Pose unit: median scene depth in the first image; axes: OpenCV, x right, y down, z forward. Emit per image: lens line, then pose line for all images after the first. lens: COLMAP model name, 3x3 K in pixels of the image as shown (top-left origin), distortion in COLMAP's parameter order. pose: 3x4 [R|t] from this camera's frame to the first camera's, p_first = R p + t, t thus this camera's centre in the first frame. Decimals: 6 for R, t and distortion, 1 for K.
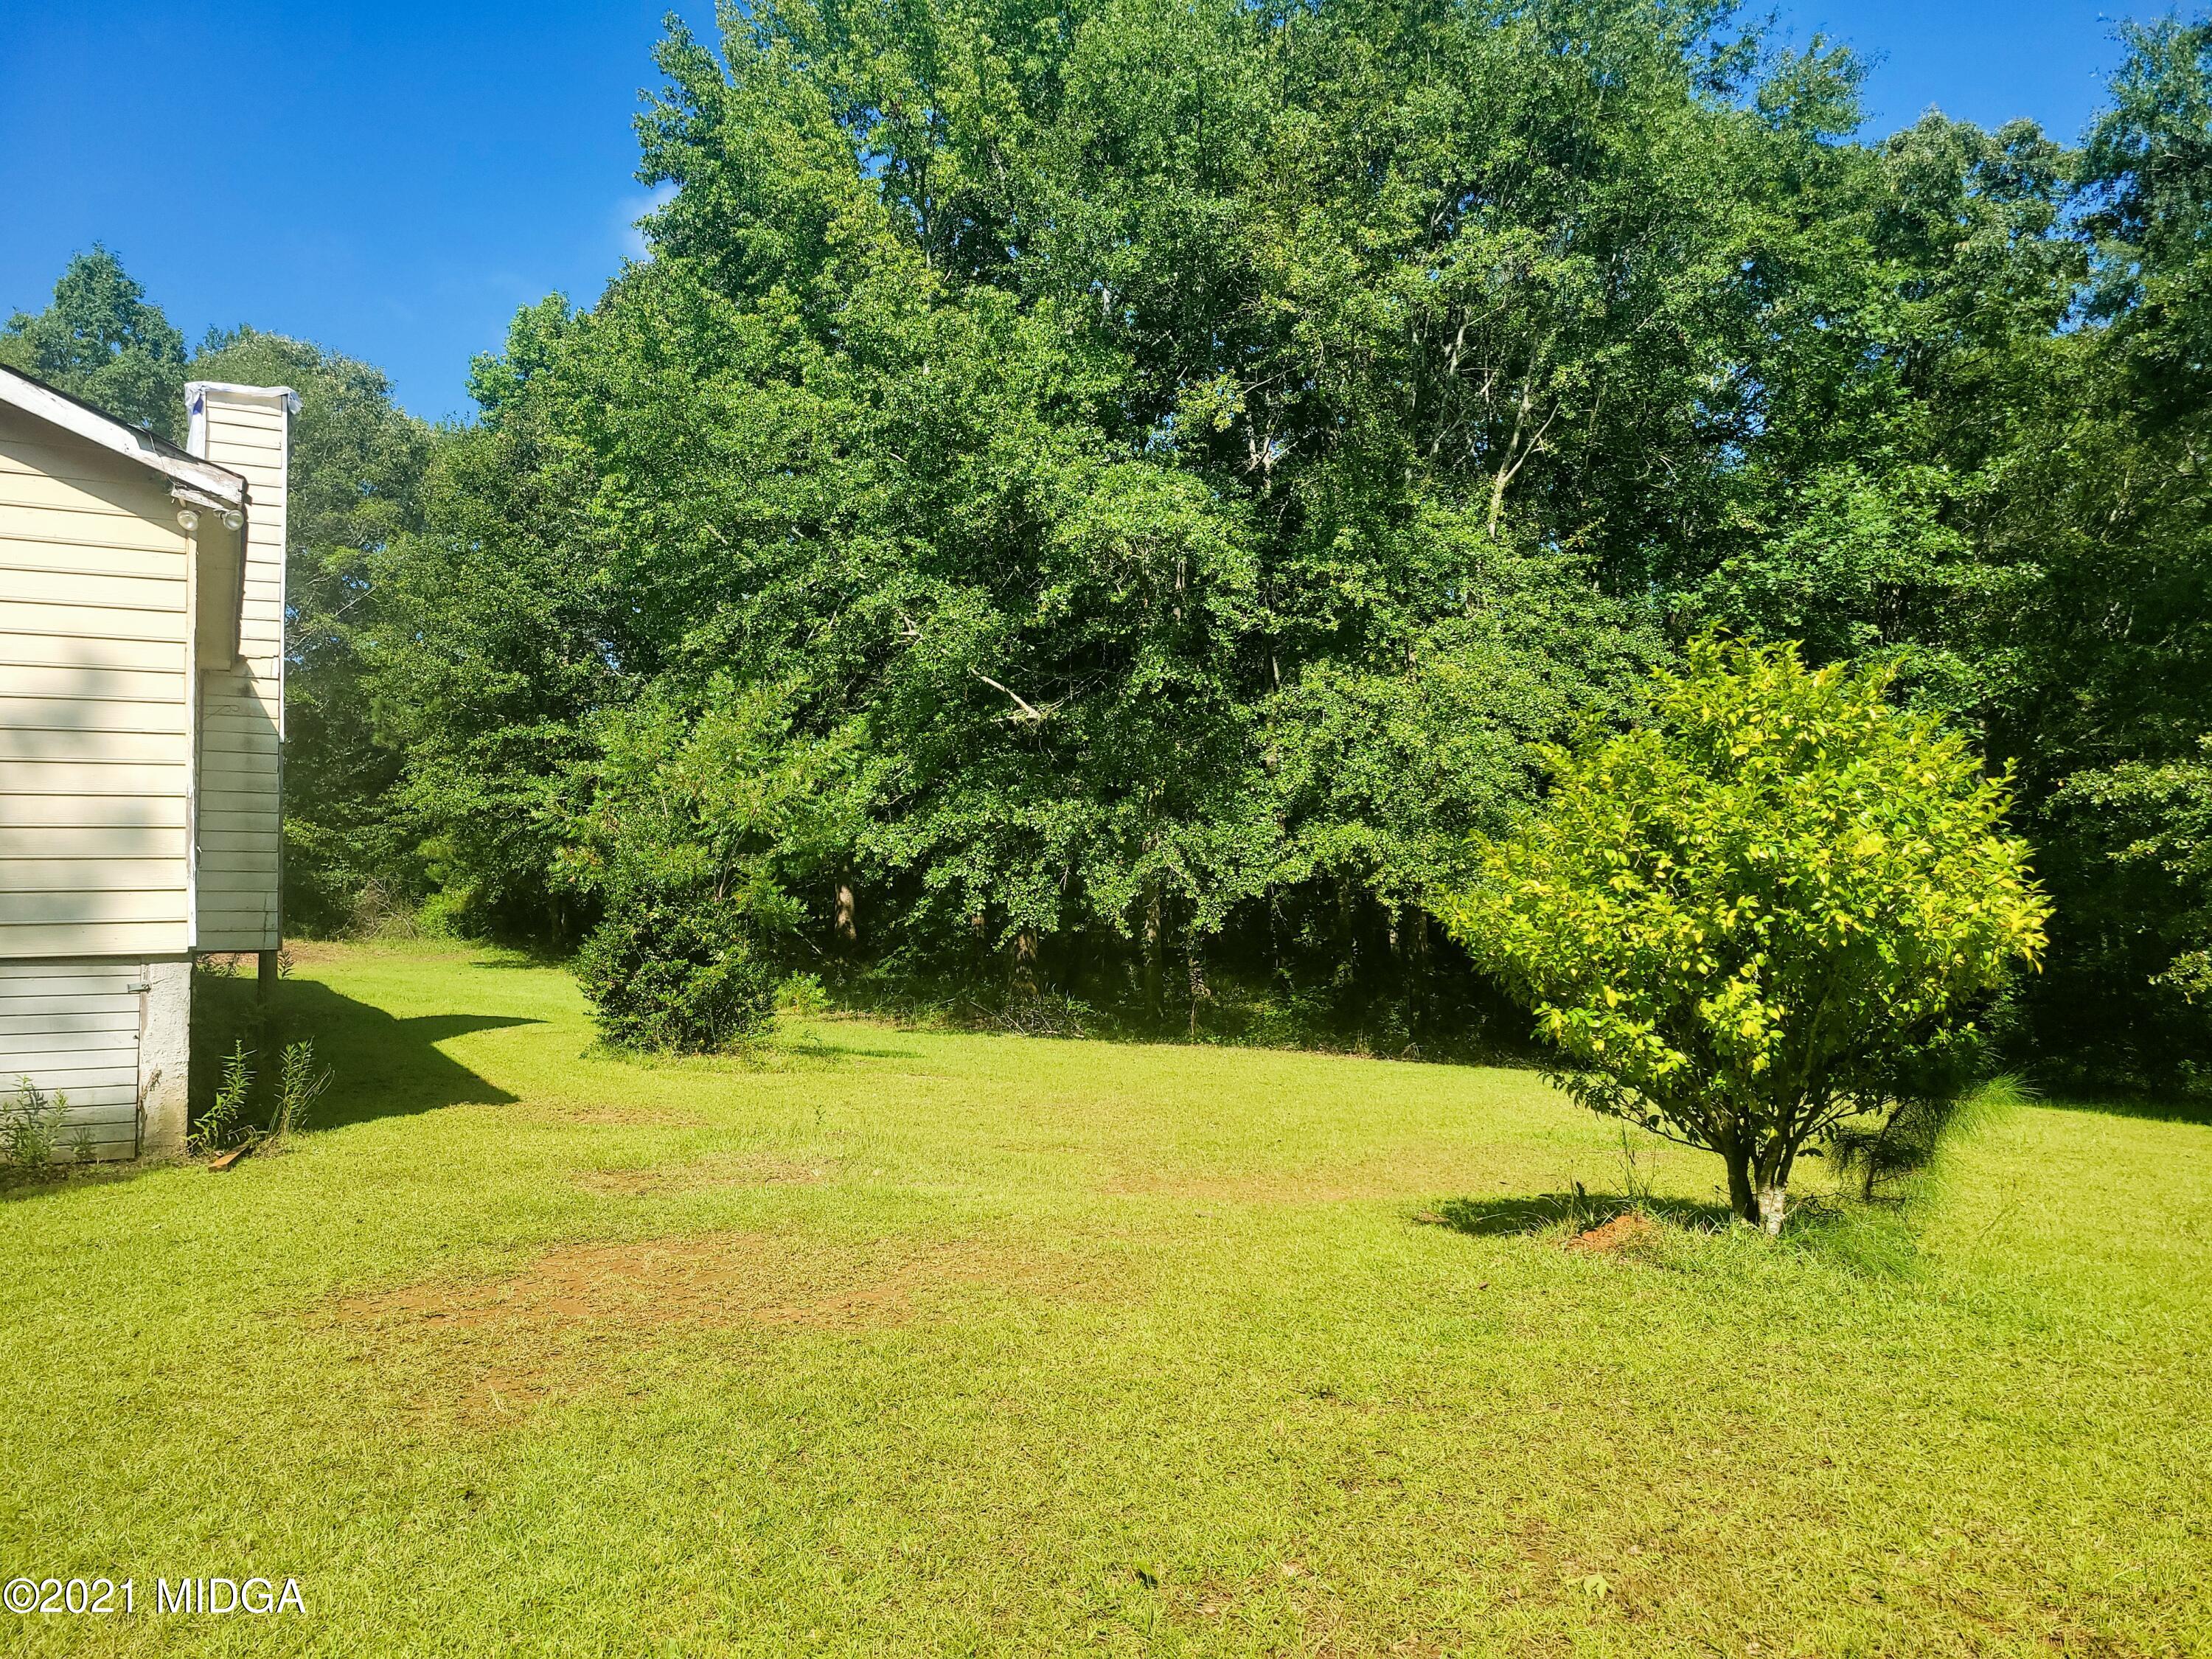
lens RADIAL K [[1677.0, 0, 1106.1], [0, 1677.0, 833.3], [0, 0, 1]] dist [0.003579, 0.001336]
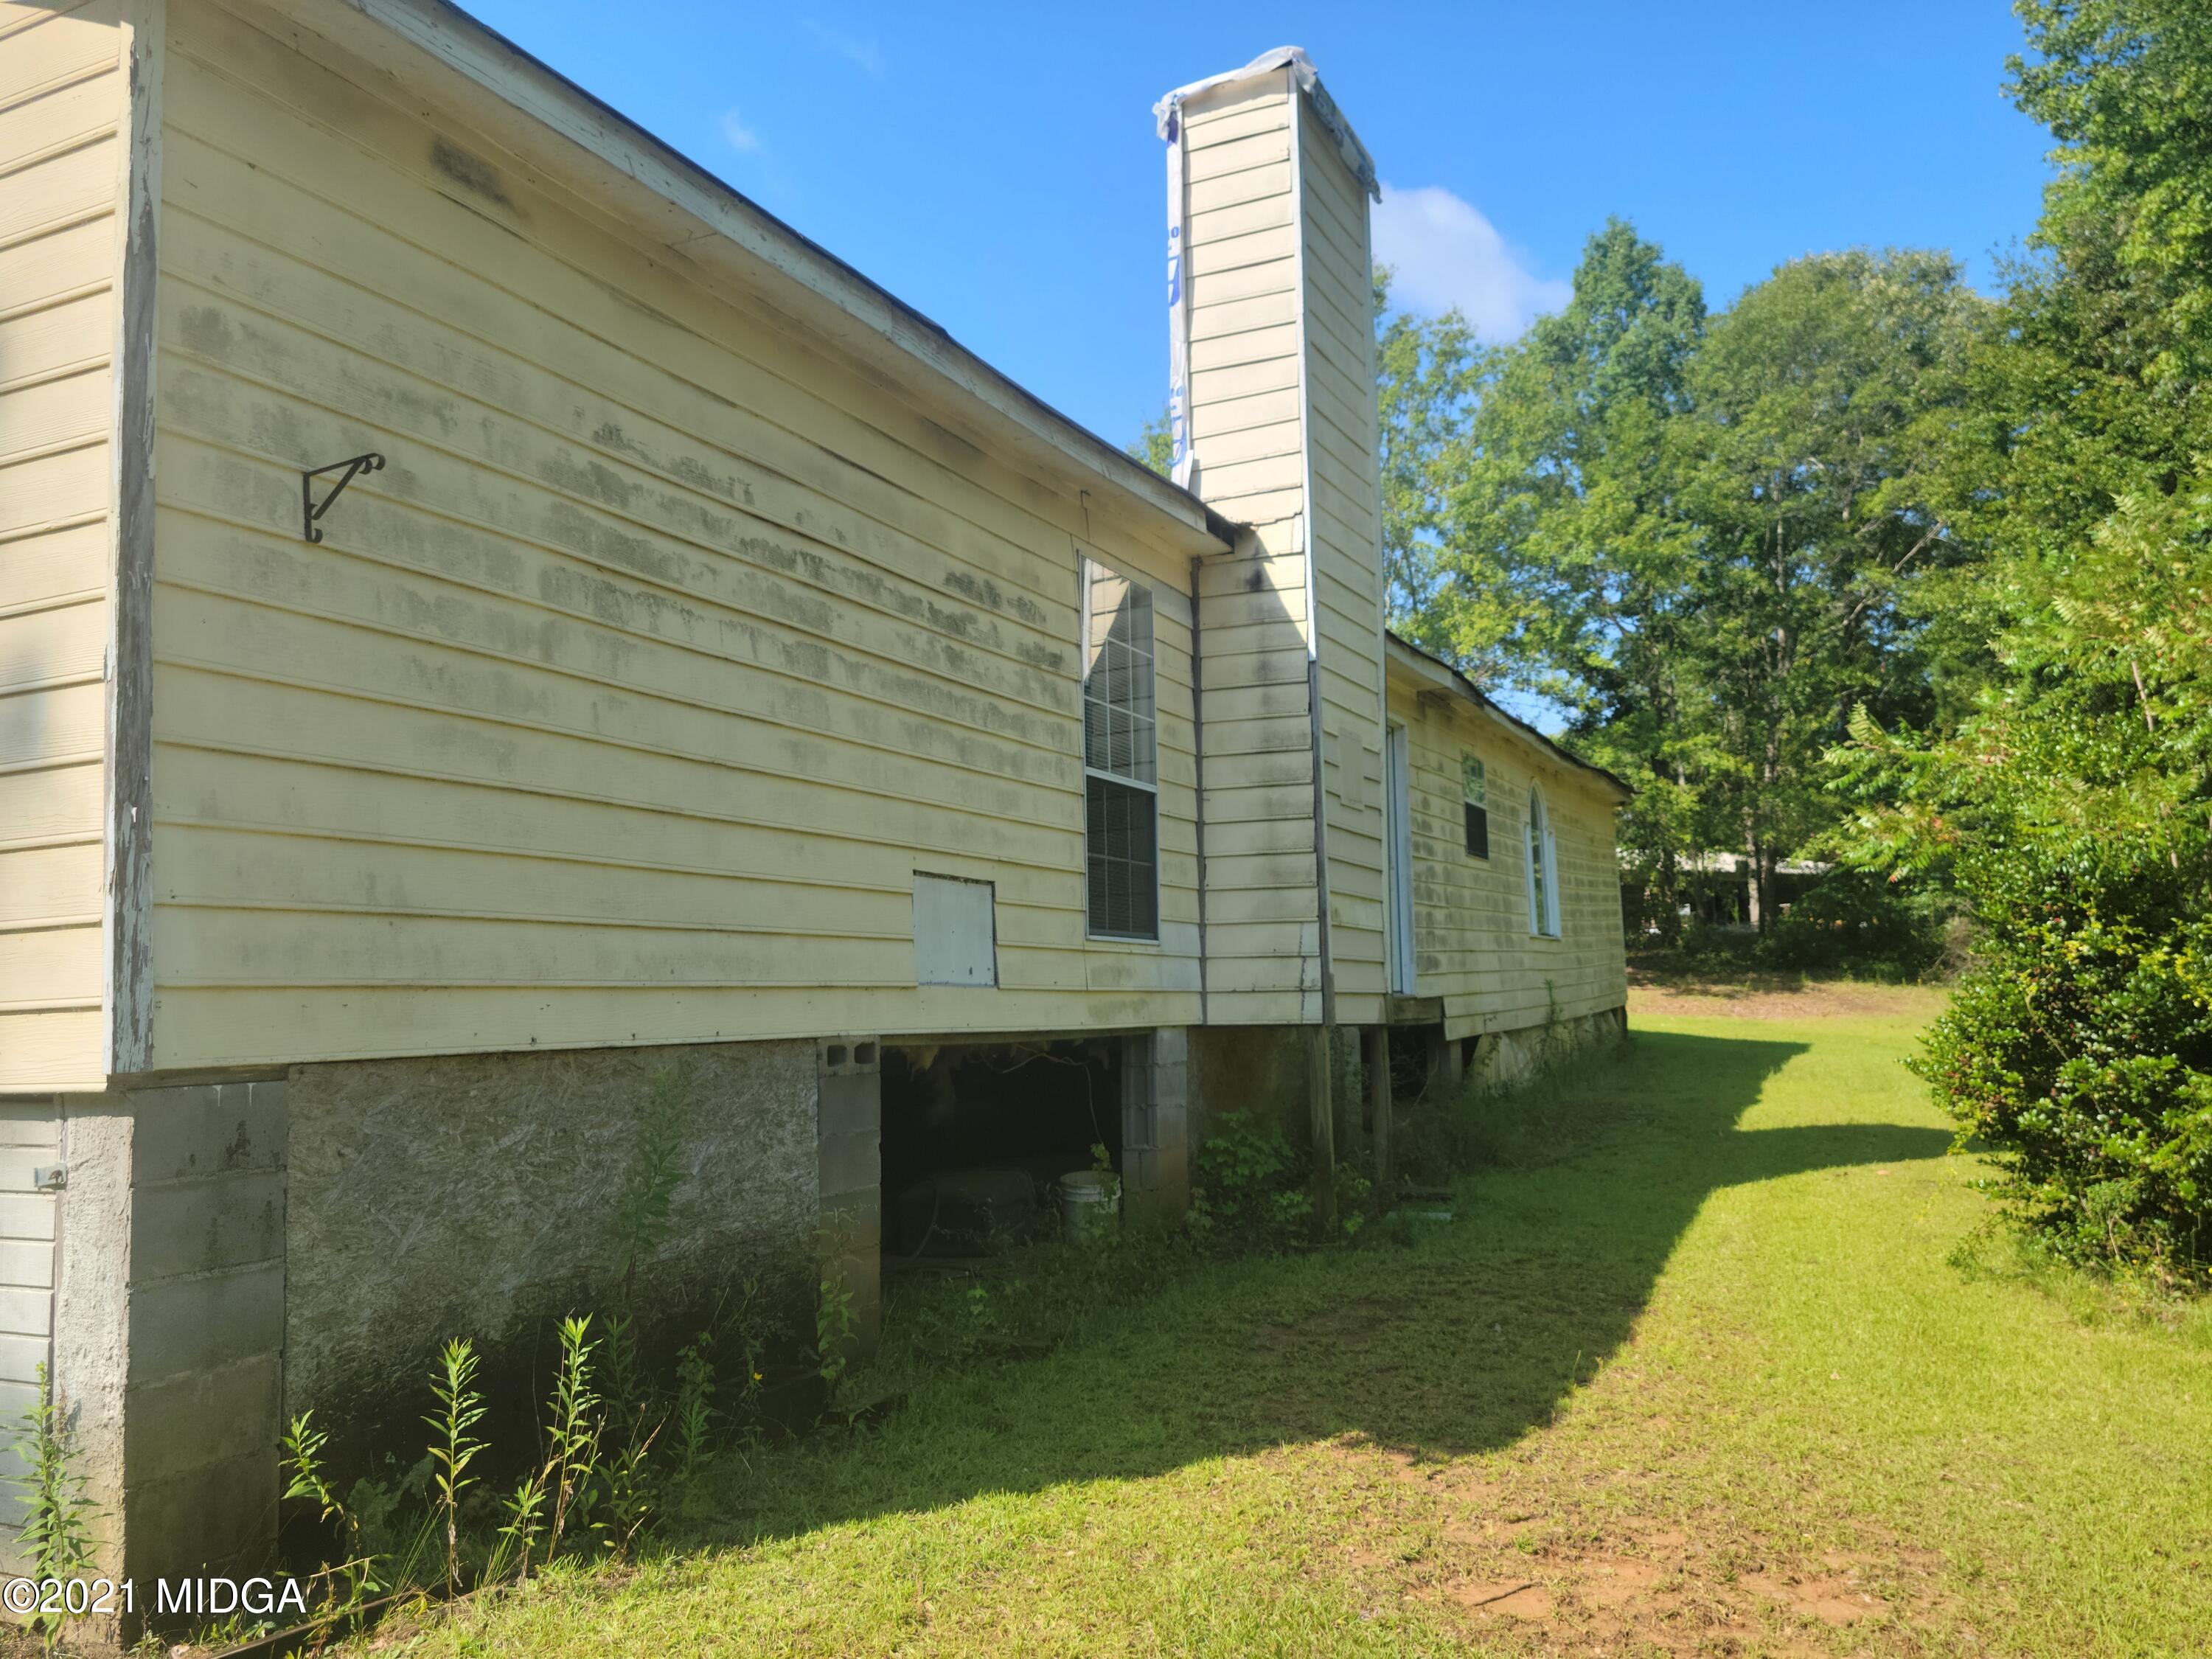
lens RADIAL K [[1767.2, 0, 1085.8], [0, 1767.2, 832.3], [0, 0, 1]] dist [0.095247, -0.086164]
pose [[0.594536, -0.074972, -0.800566, -0.090788], [0.061078, 0.996978, -0.048007, 0.045465], [0.801746, -0.020355, 0.597318, 0.912431]]
